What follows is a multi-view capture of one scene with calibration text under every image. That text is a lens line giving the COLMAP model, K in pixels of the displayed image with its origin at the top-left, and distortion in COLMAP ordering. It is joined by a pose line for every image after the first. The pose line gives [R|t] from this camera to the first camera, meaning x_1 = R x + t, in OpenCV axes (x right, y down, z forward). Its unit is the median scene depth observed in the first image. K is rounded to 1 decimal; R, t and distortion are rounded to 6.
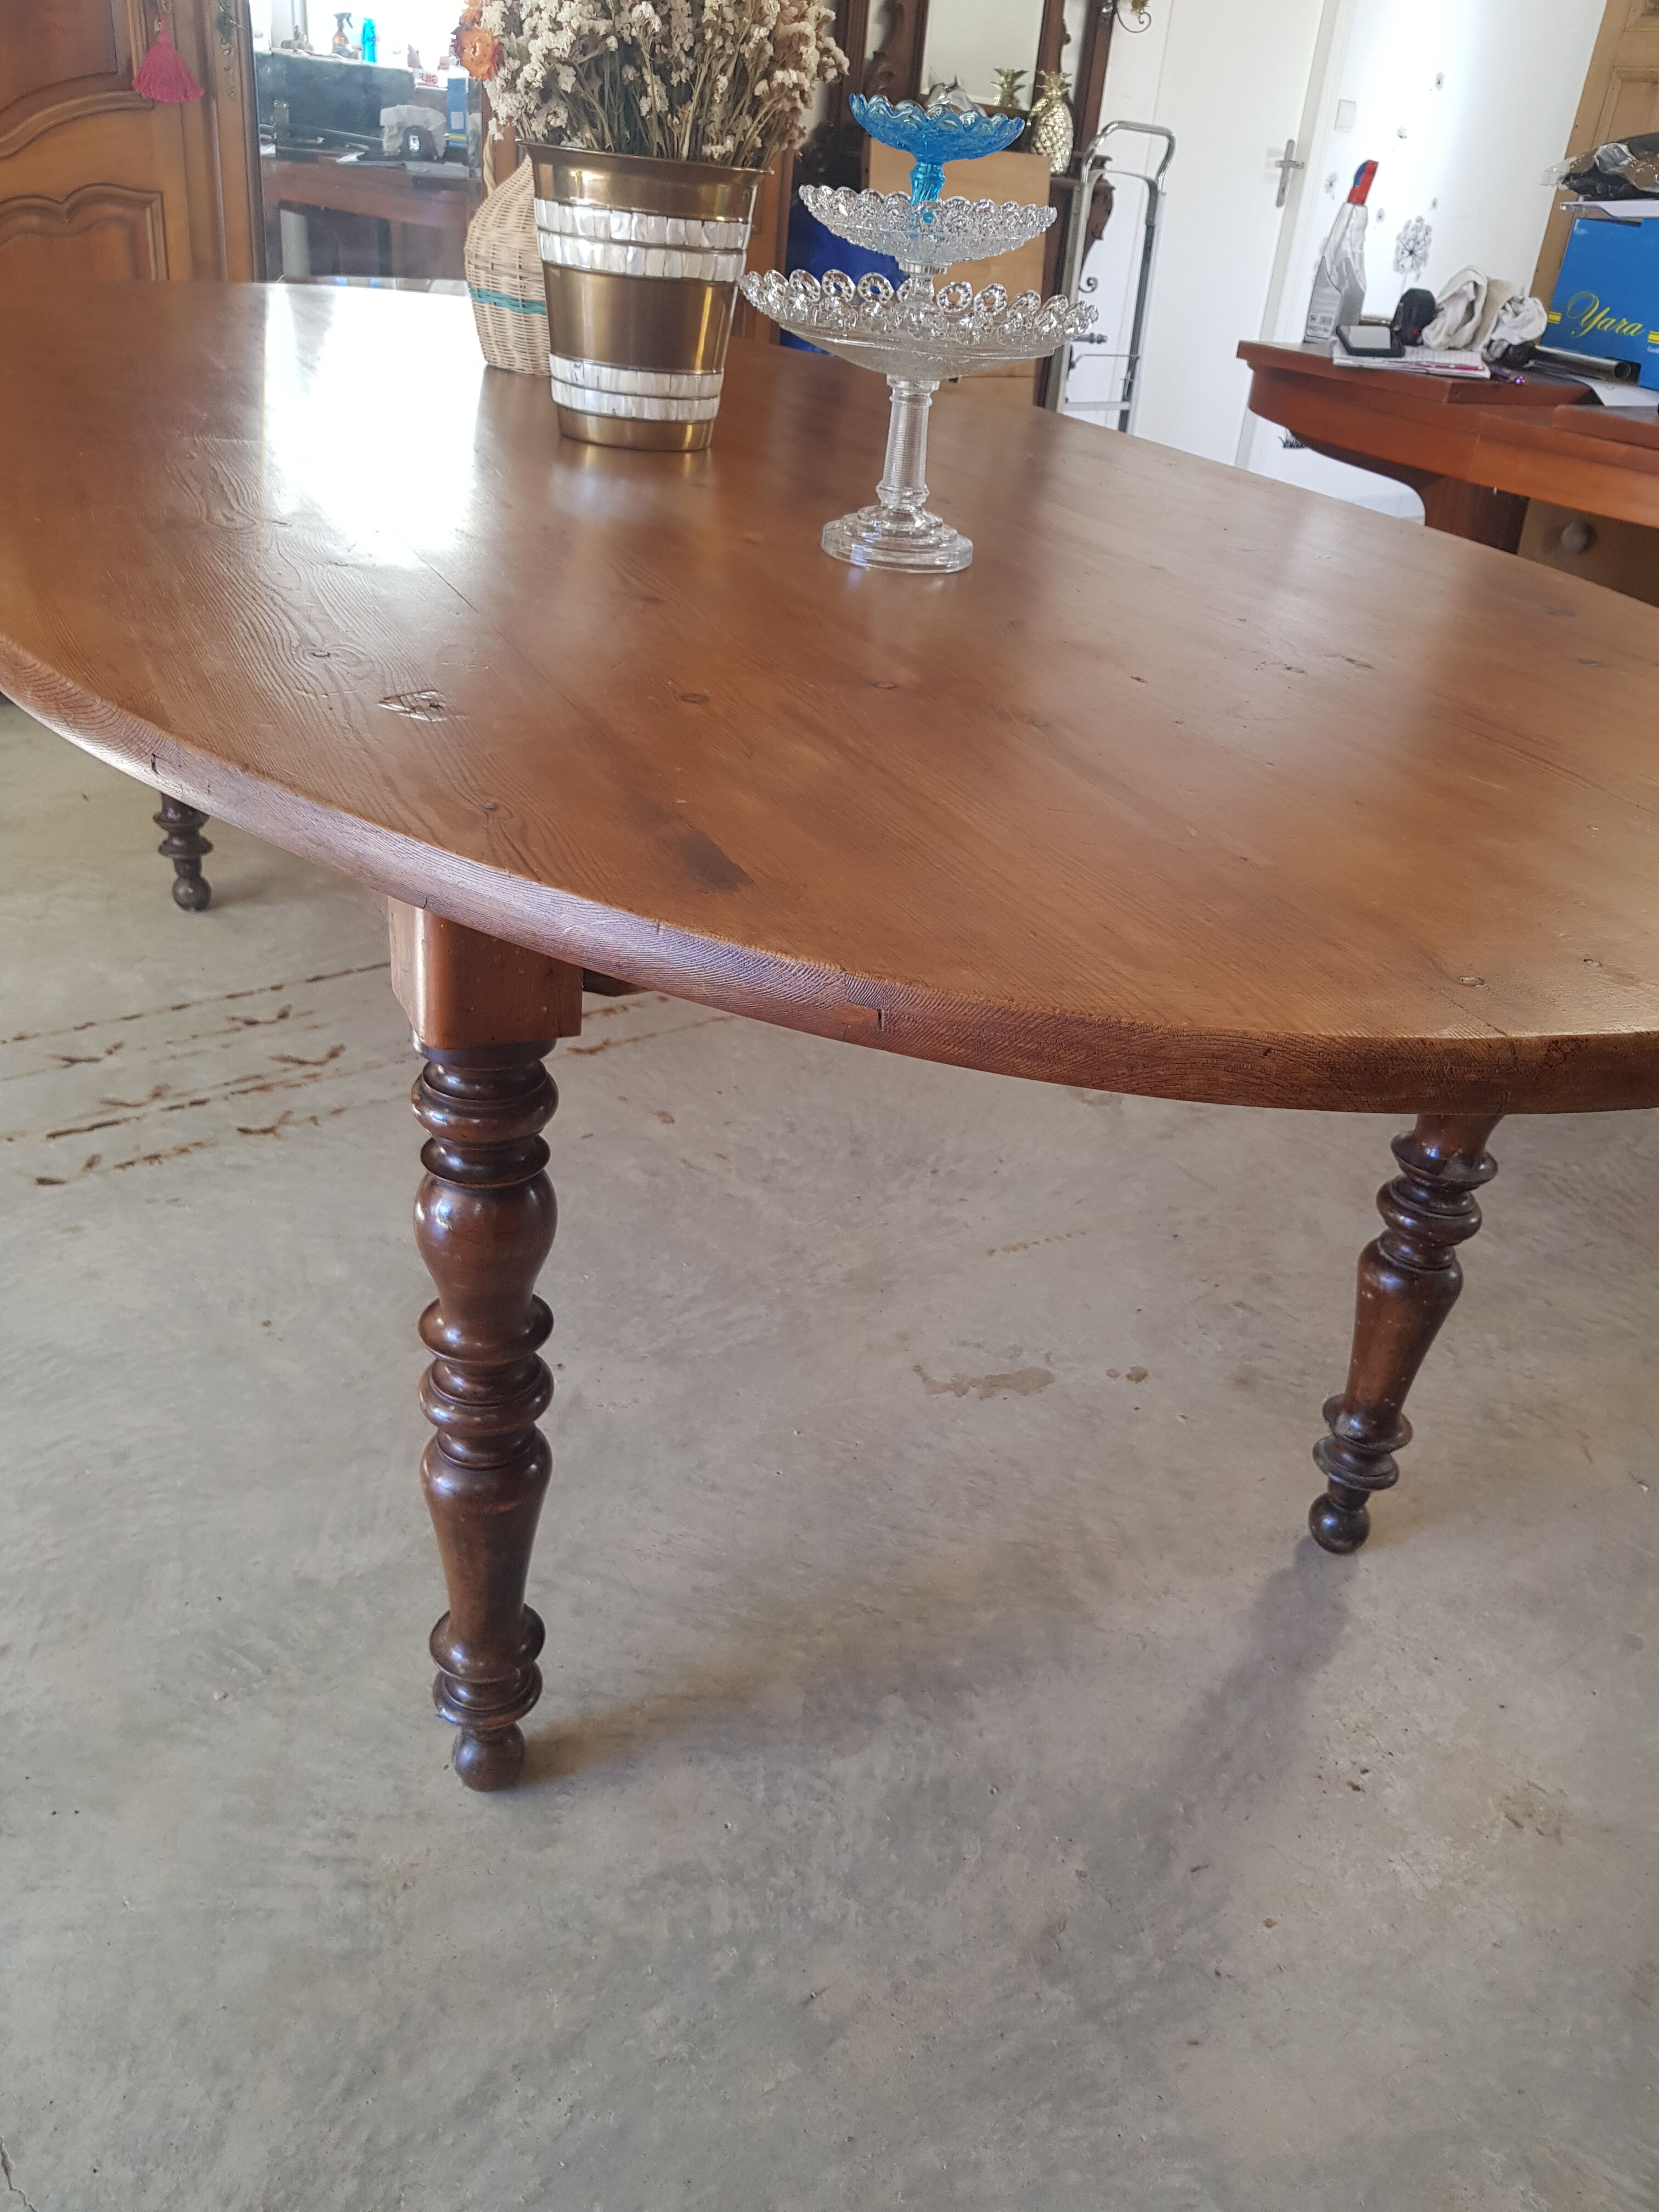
lens RADIAL K [[1733.5, 0, 867.6], [0, 1733.5, 1114.3], [0, 0, 1]] dist [0.053003, -0.099801]
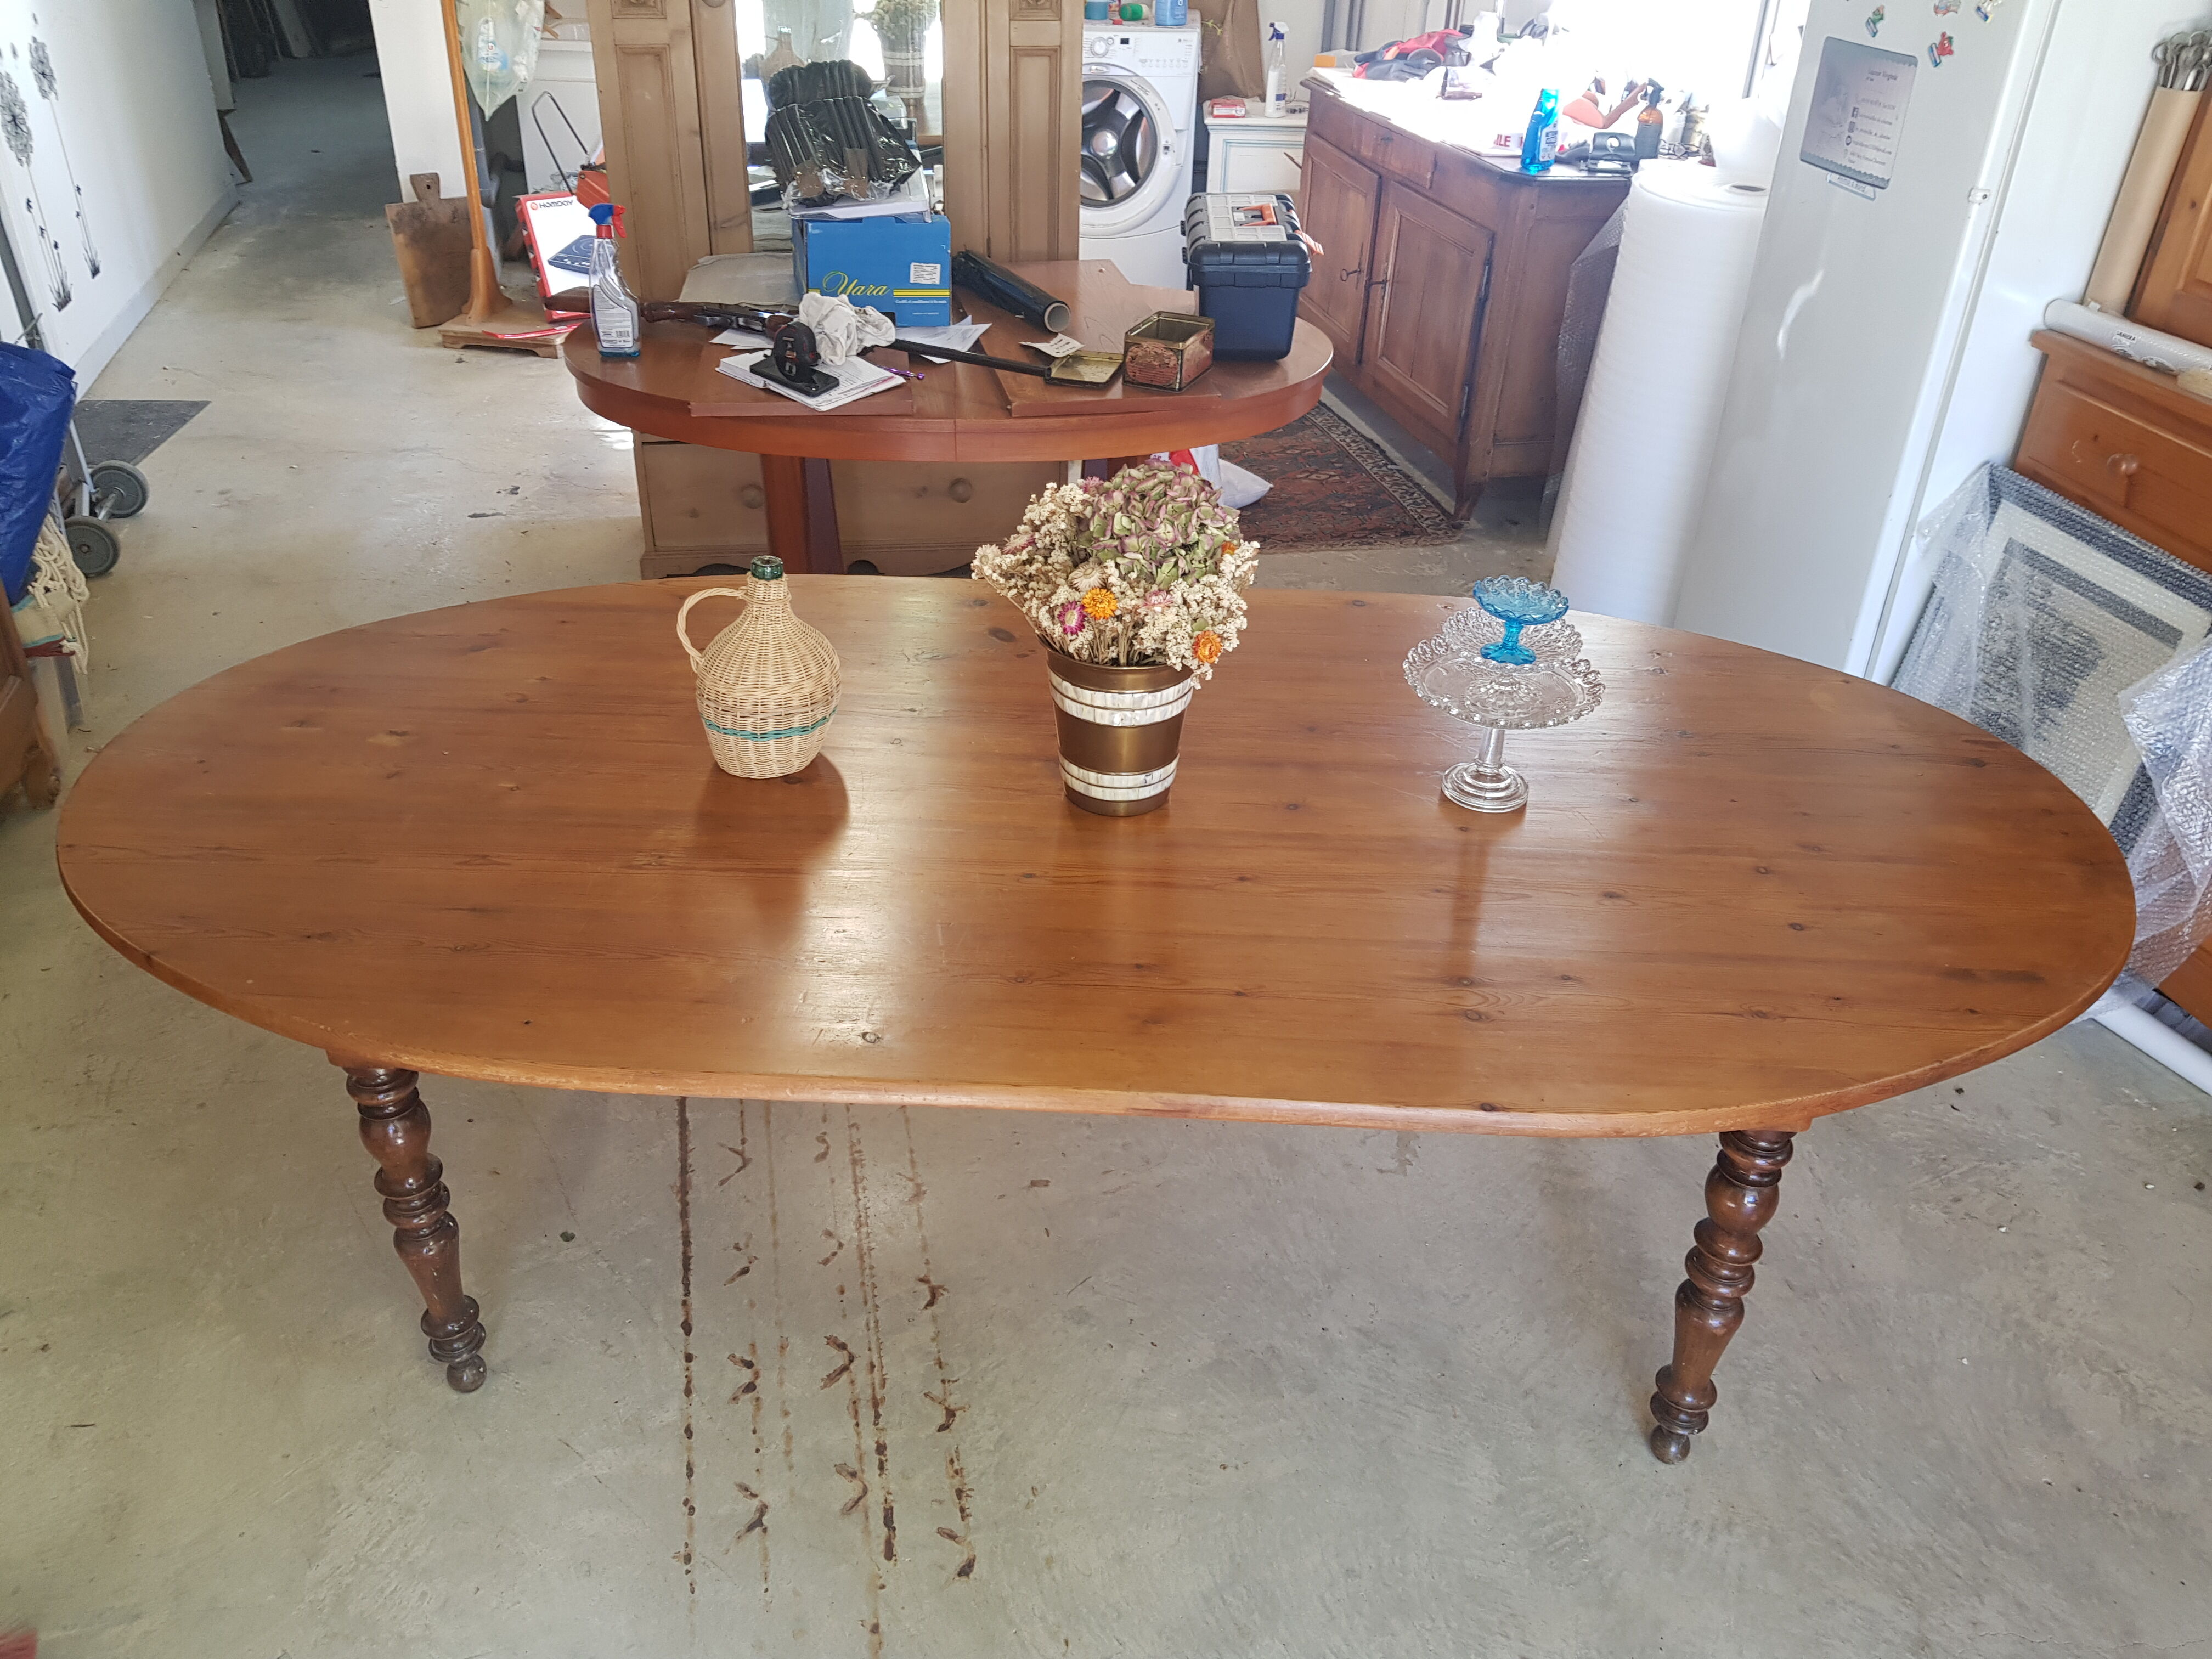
lens RADIAL K [[1733.5, 0, 1073.6], [0, 1733.5, 795.4], [0, 0, 1]] dist [0.053003, -0.099801]
pose [[0.480461, -0.530182, 0.698616, -1.193371], [0.451288, 0.832486, 0.321412, -0.897253], [-0.751995, 0.160851, 0.639242, 0.145118]]
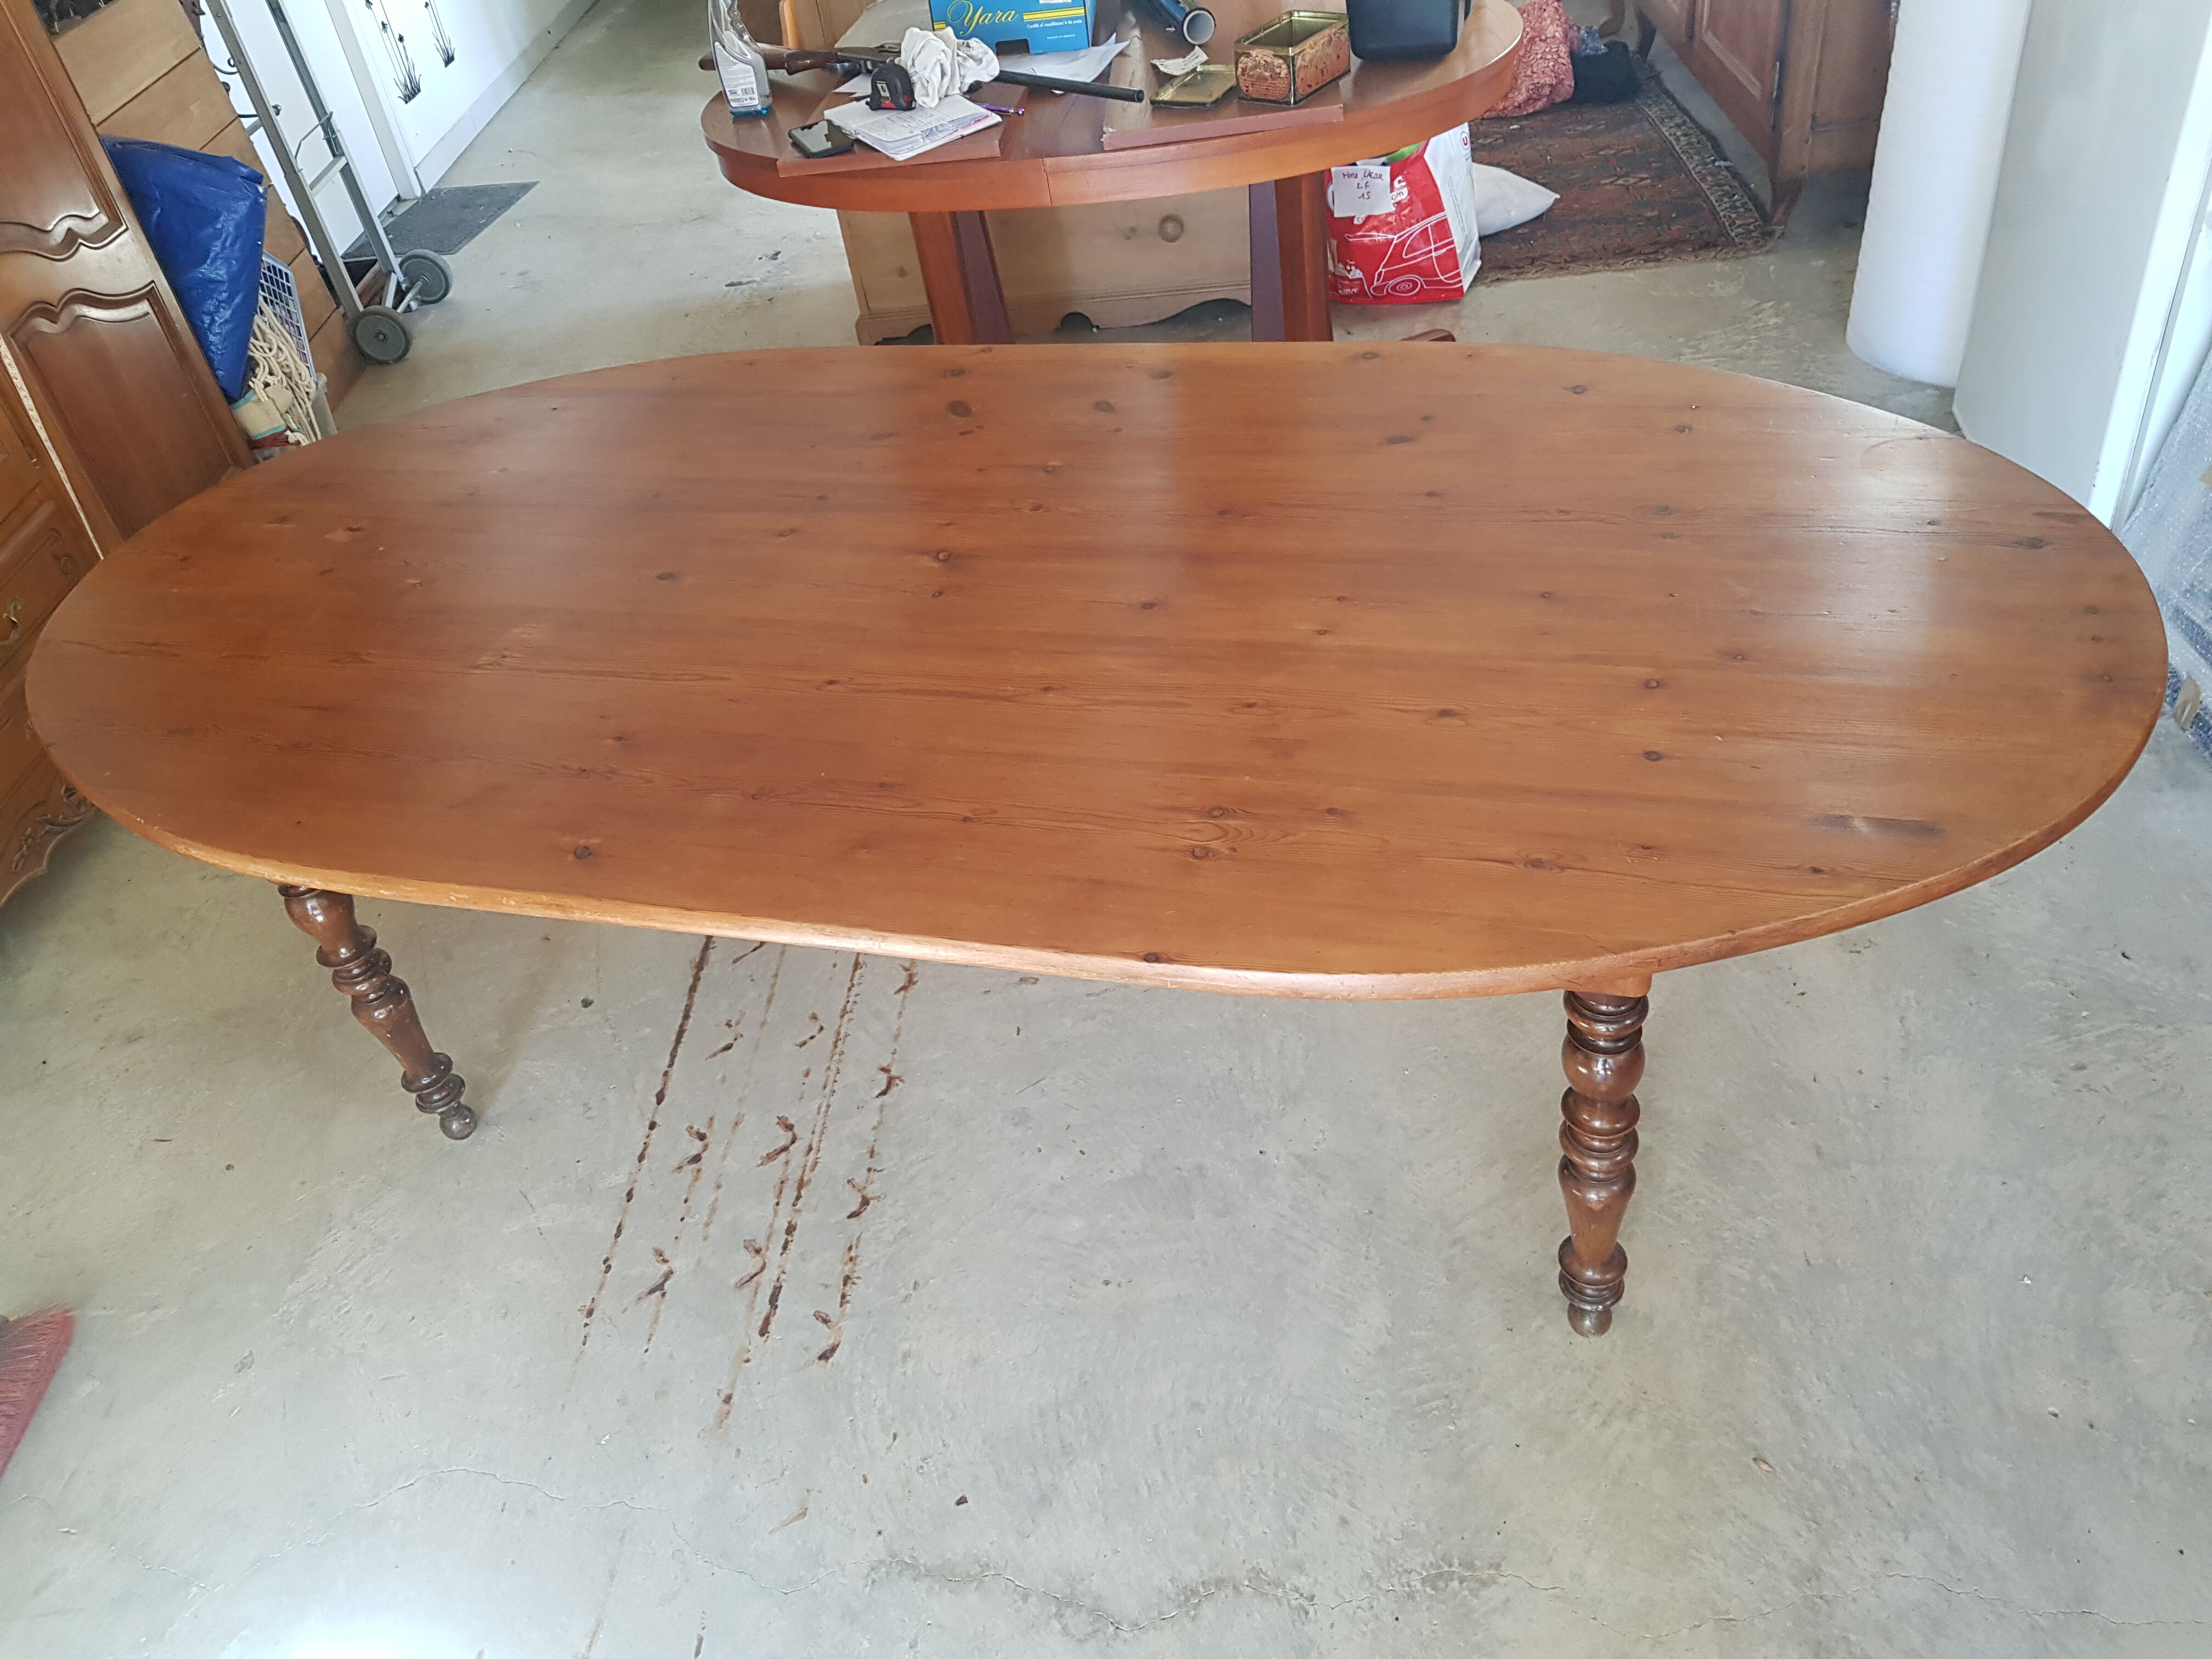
lens RADIAL K [[1733.5, 0, 1085.9], [0, 1733.5, 813.3], [0, 0, 1]] dist [0.053003, -0.099801]
pose [[0.656219, -0.613227, 0.439692, -0.797169], [0.534132, 0.789096, 0.303366, -0.636707], [-0.532992, 0.035779, 0.845364, -0.140297]]
